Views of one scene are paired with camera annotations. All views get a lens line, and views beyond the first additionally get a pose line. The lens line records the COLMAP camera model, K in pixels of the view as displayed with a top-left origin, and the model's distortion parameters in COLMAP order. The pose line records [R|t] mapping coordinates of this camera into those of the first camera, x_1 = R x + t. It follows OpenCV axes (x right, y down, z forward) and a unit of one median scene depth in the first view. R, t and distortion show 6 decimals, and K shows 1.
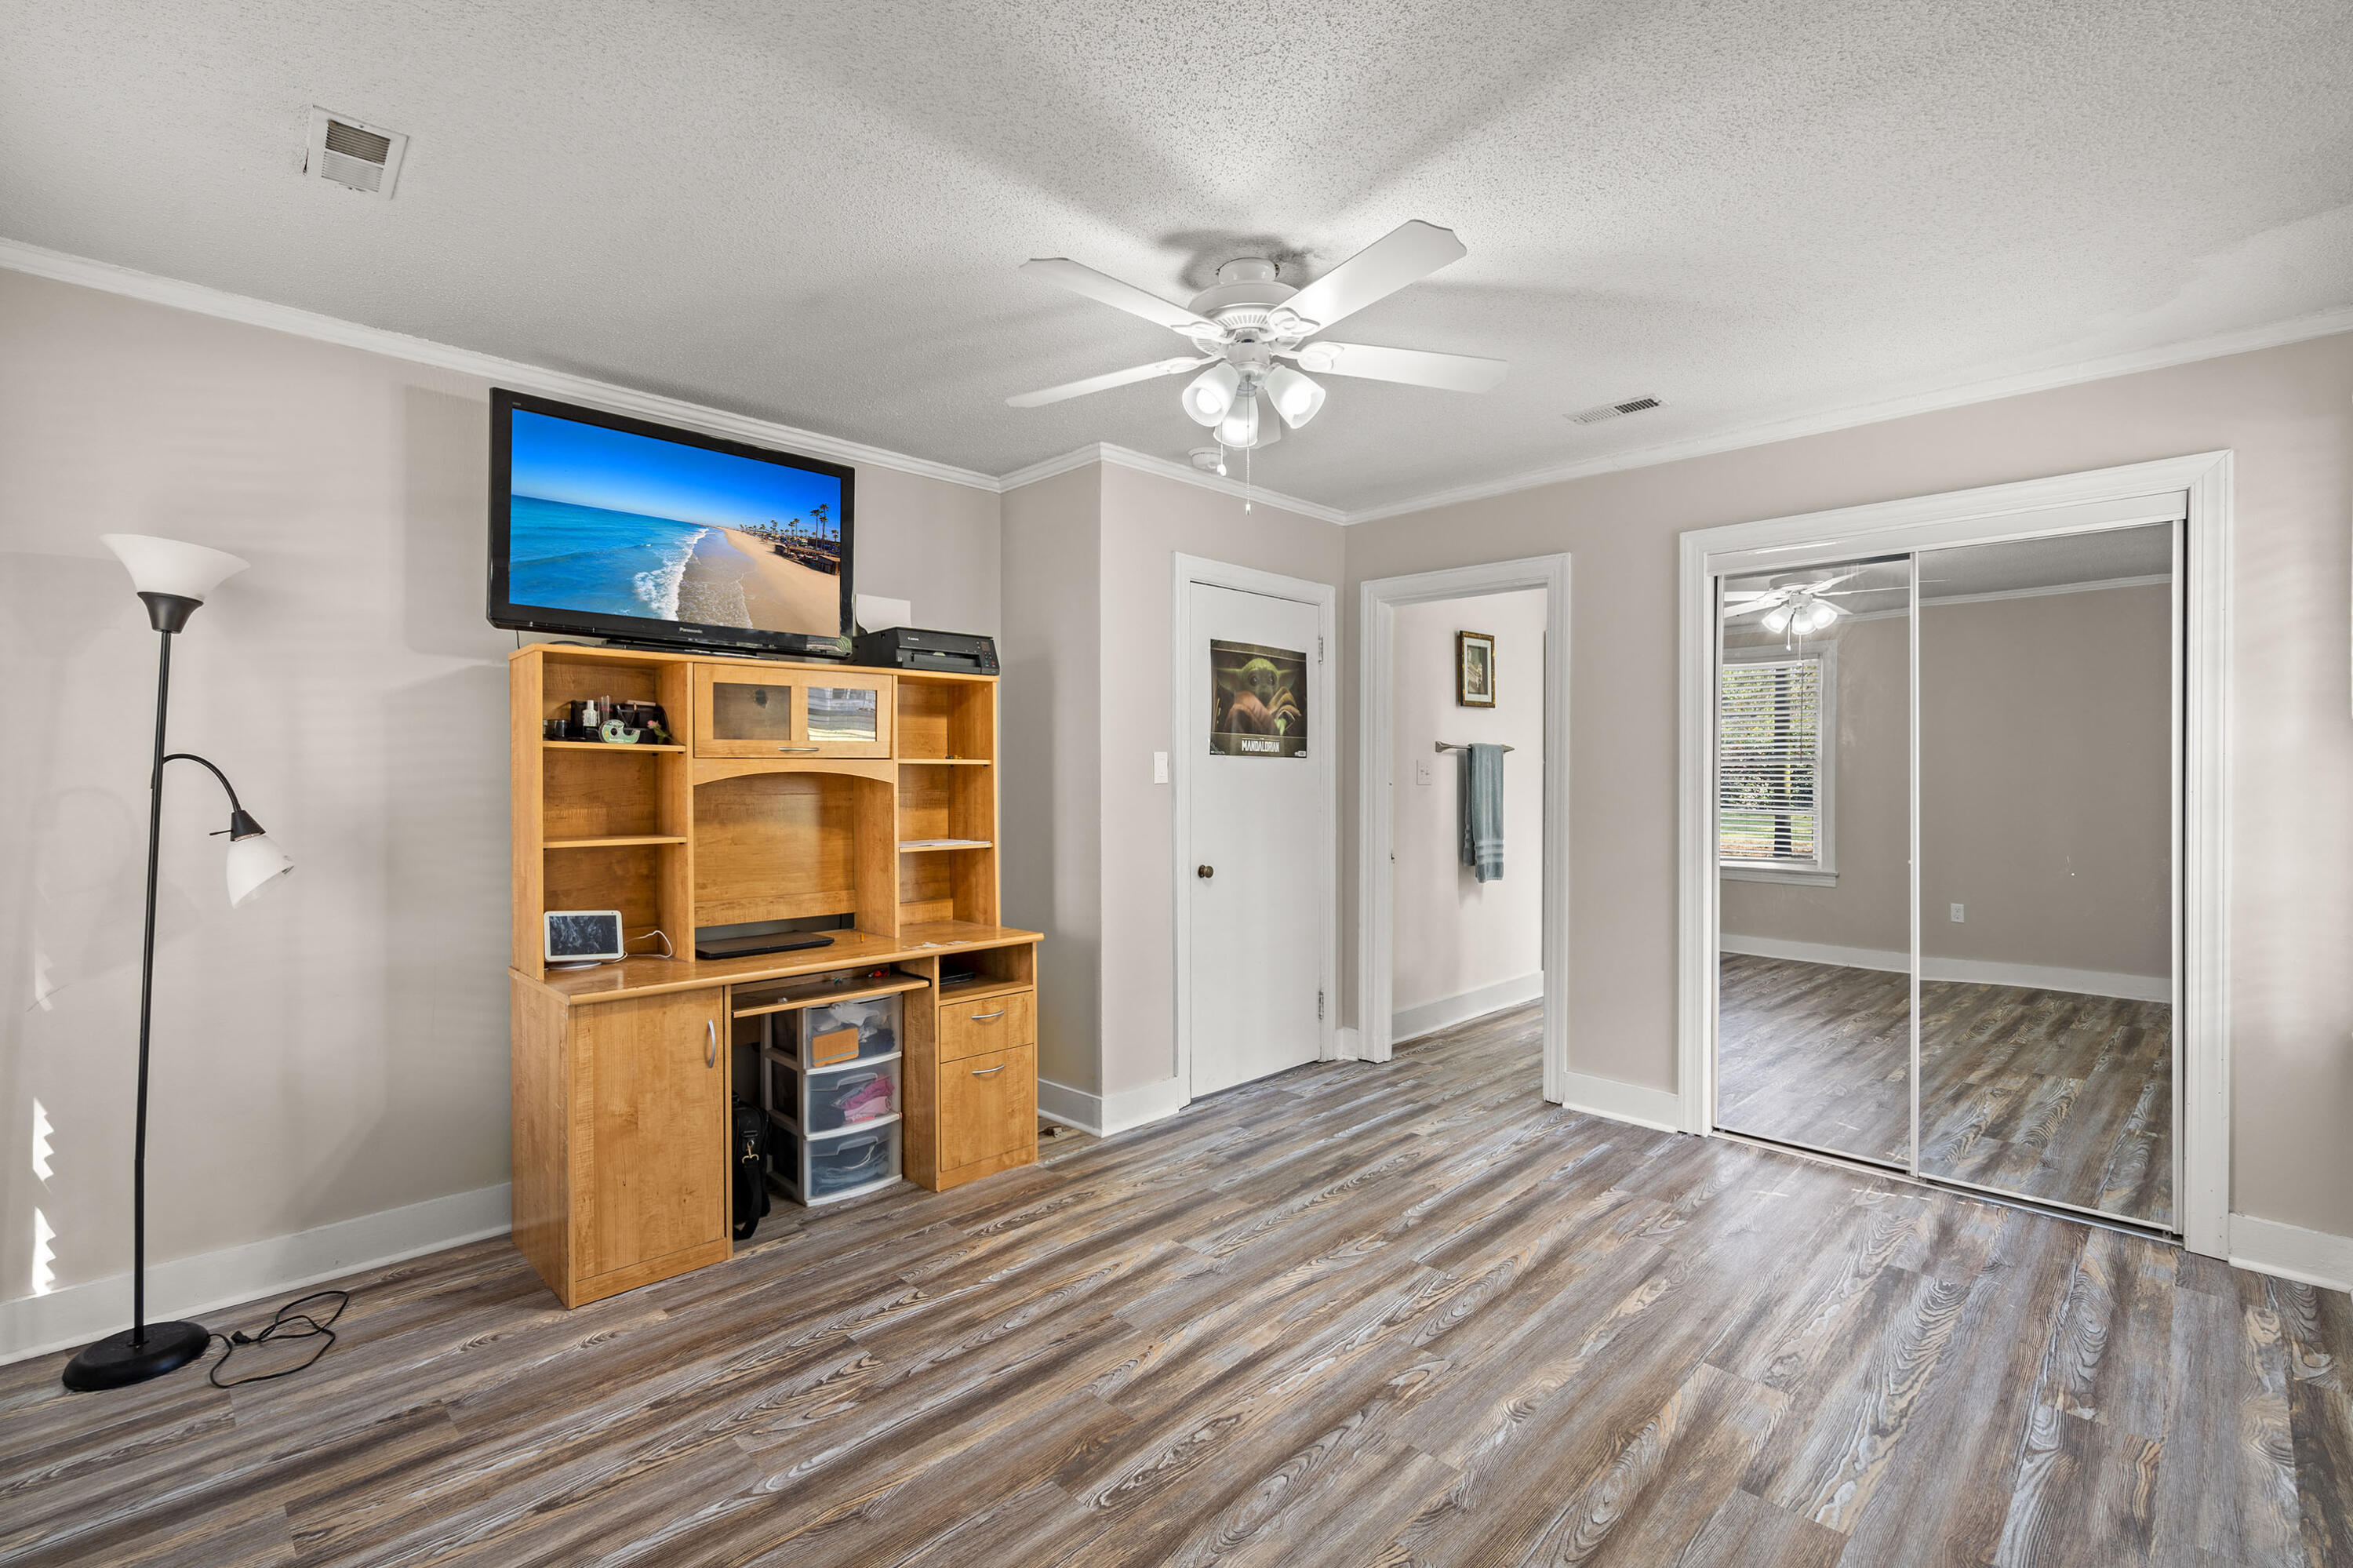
lens RADIAL K [[1062.3, 0, 1176.5], [0, 1062.3, 784.0], [0, 0, 1]] dist [-0.000950, 0.000542]
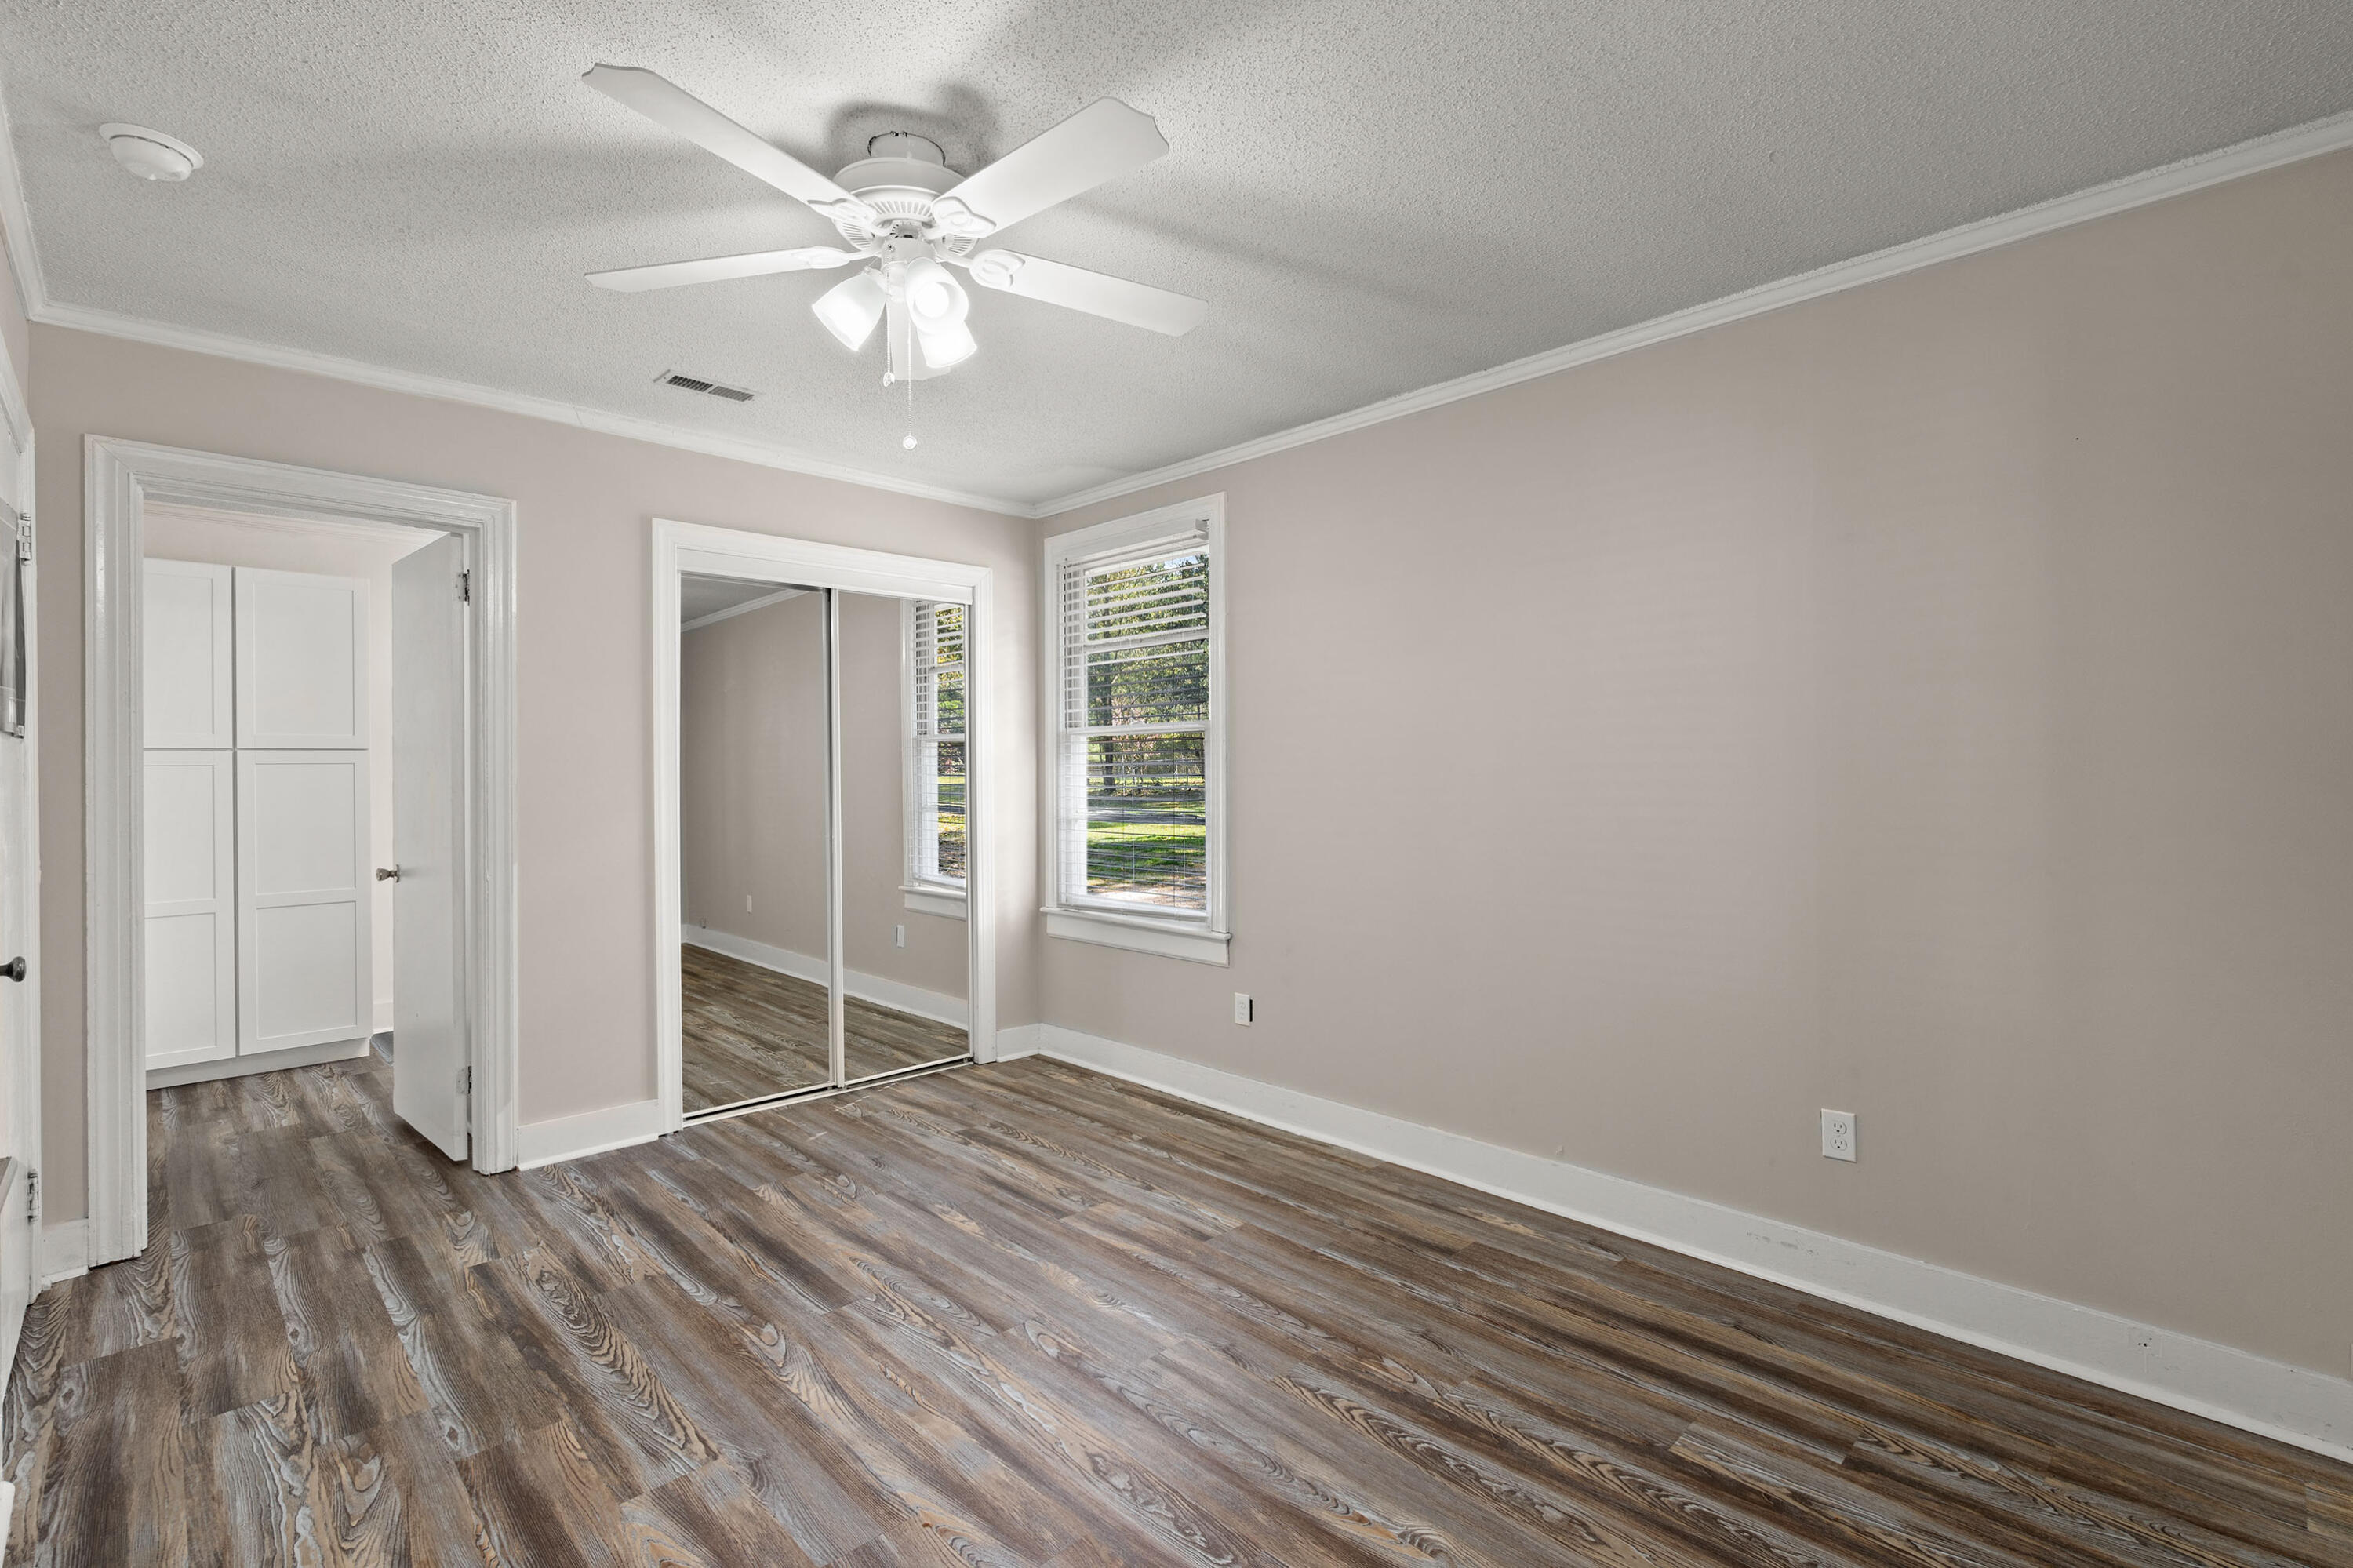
lens RADIAL K [[1062.3, 0, 1176.5], [0, 1062.3, 784.0], [0, 0, 1]] dist [-0.000950, 0.000542]
pose [[0.018954, -0.015572, 0.999699, -0.714942], [0.013518, 0.999791, 0.015317, -0.004057], [-0.999729, 0.013223, 0.019160, 0.748005]]
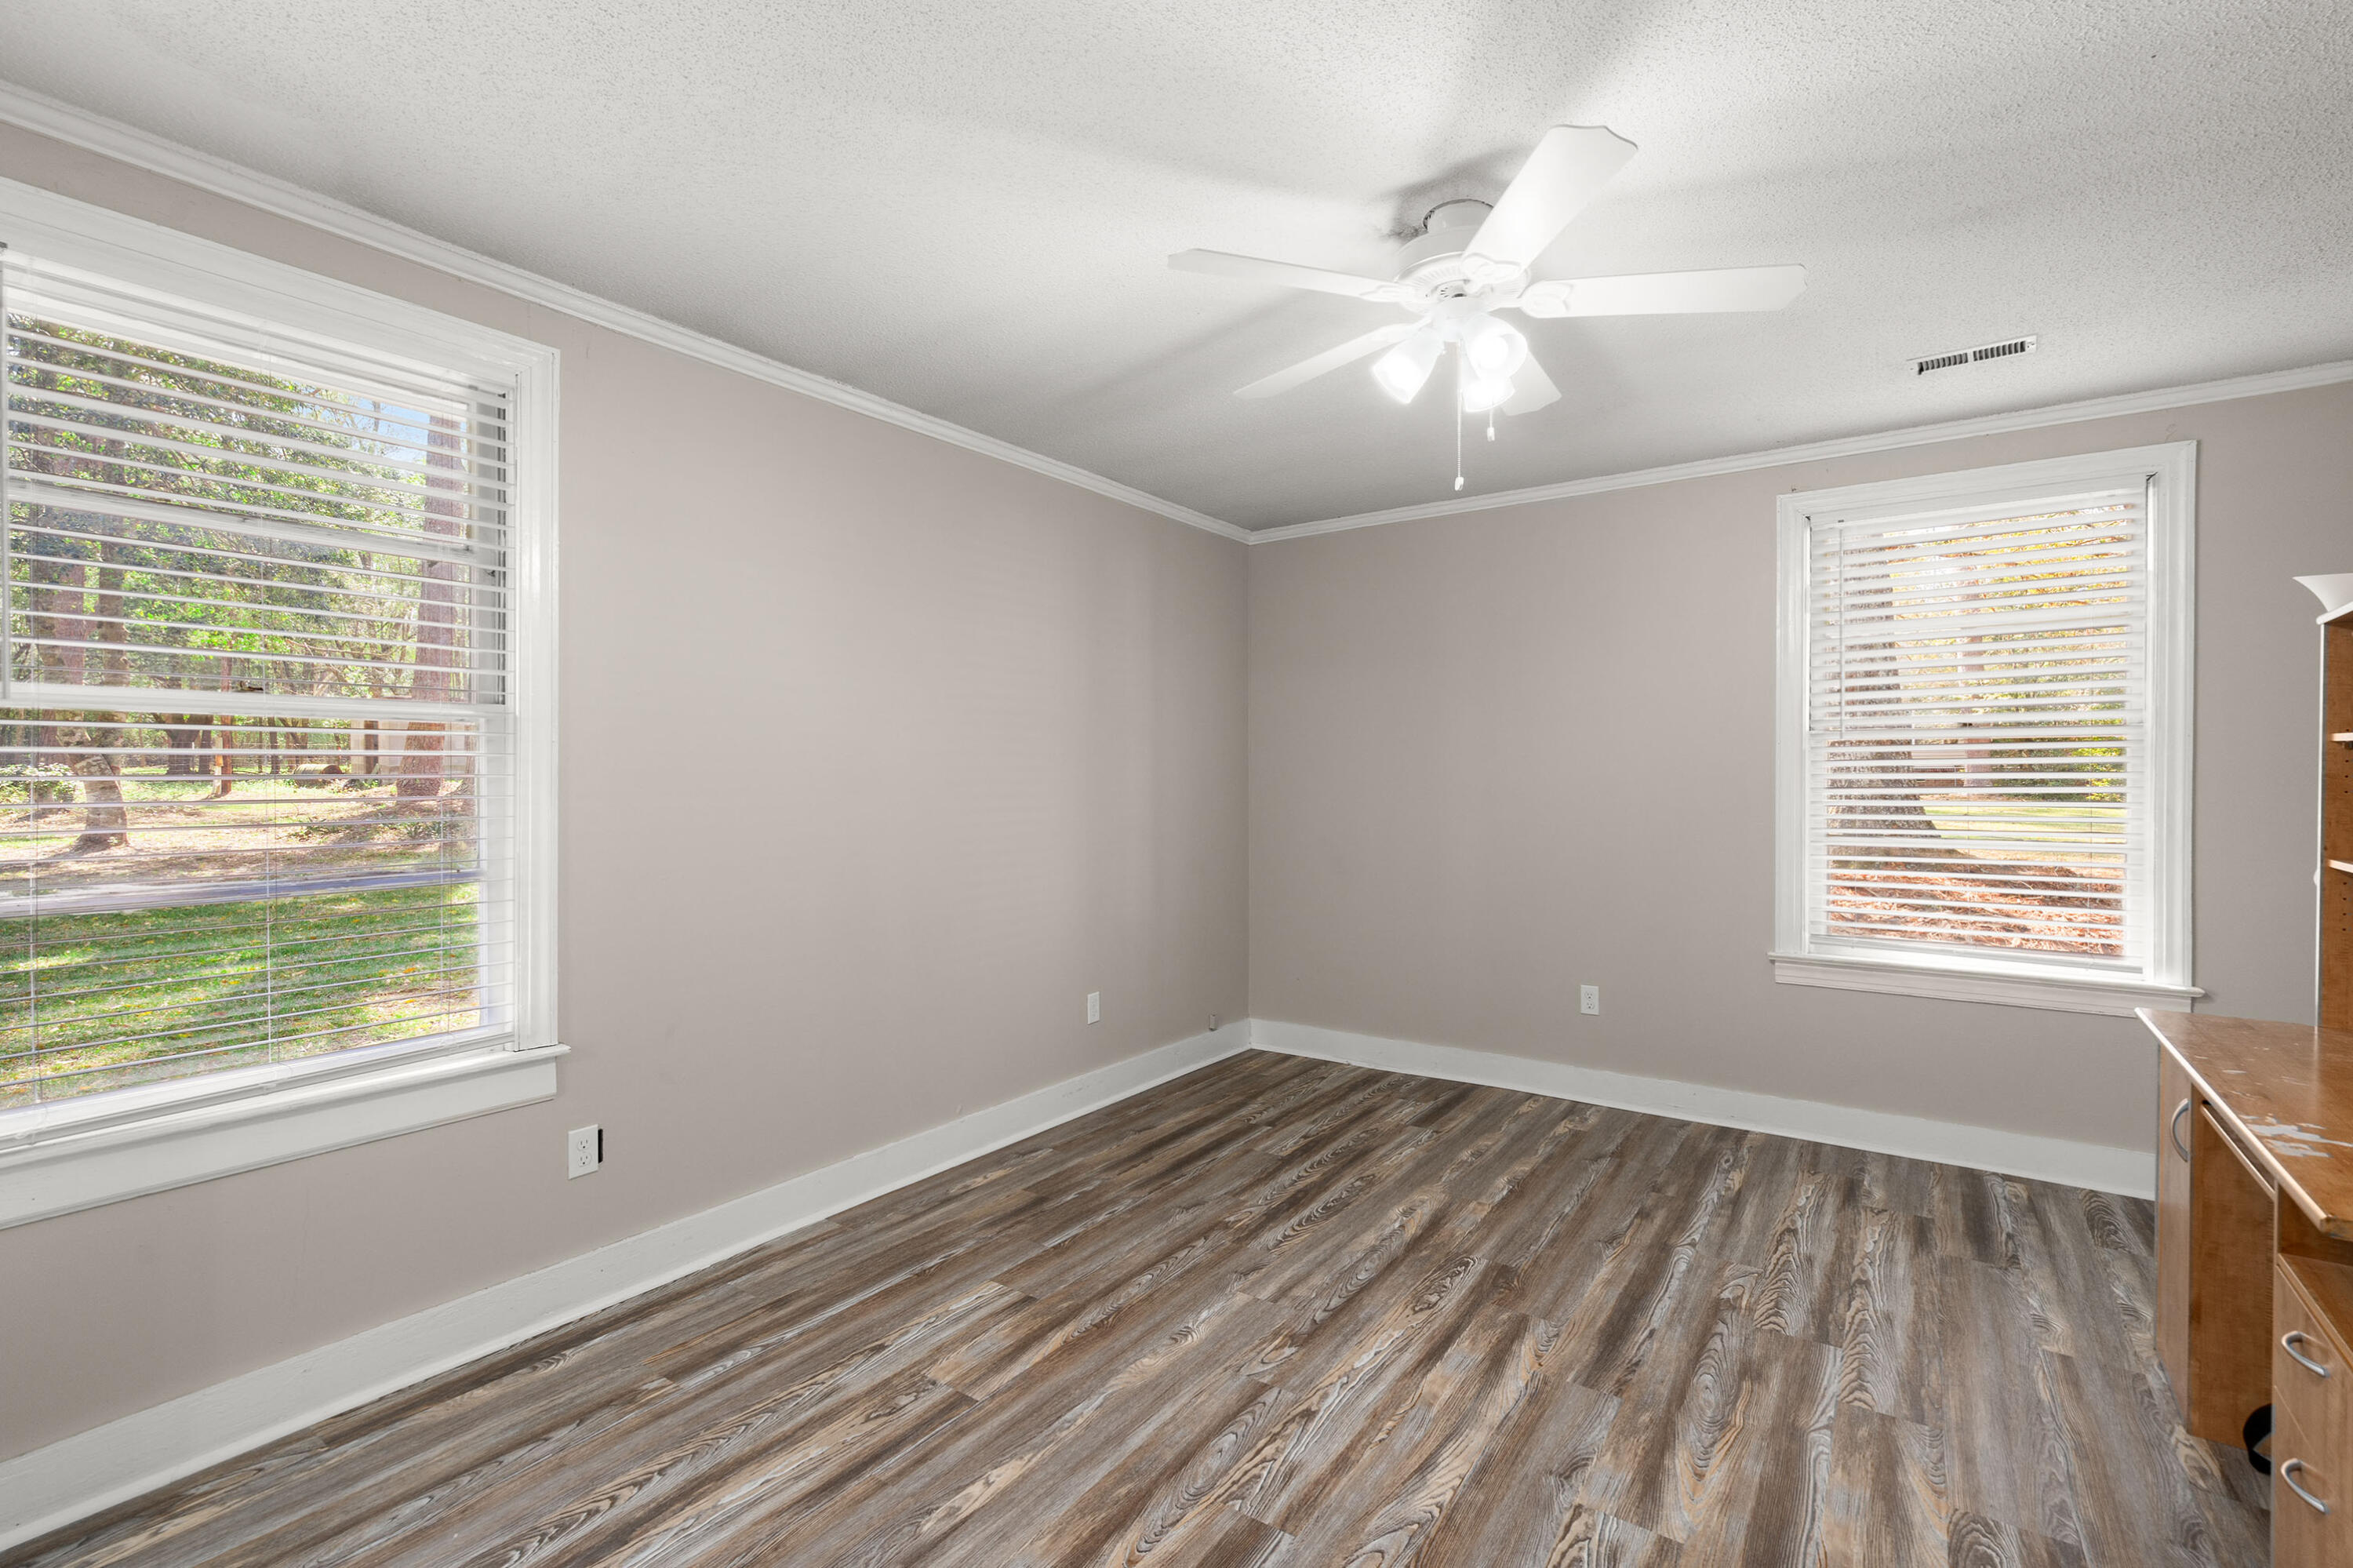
lens RADIAL K [[1062.3, 0, 1176.5], [0, 1062.3, 784.0], [0, 0, 1]] dist [-0.000950, 0.000542]
pose [[-0.985585, 0.001822, -0.169173, 0.436813], [-0.000287, 0.999923, 0.012438, -0.012914], [0.169183, 0.012308, -0.985508, 1.769822]]
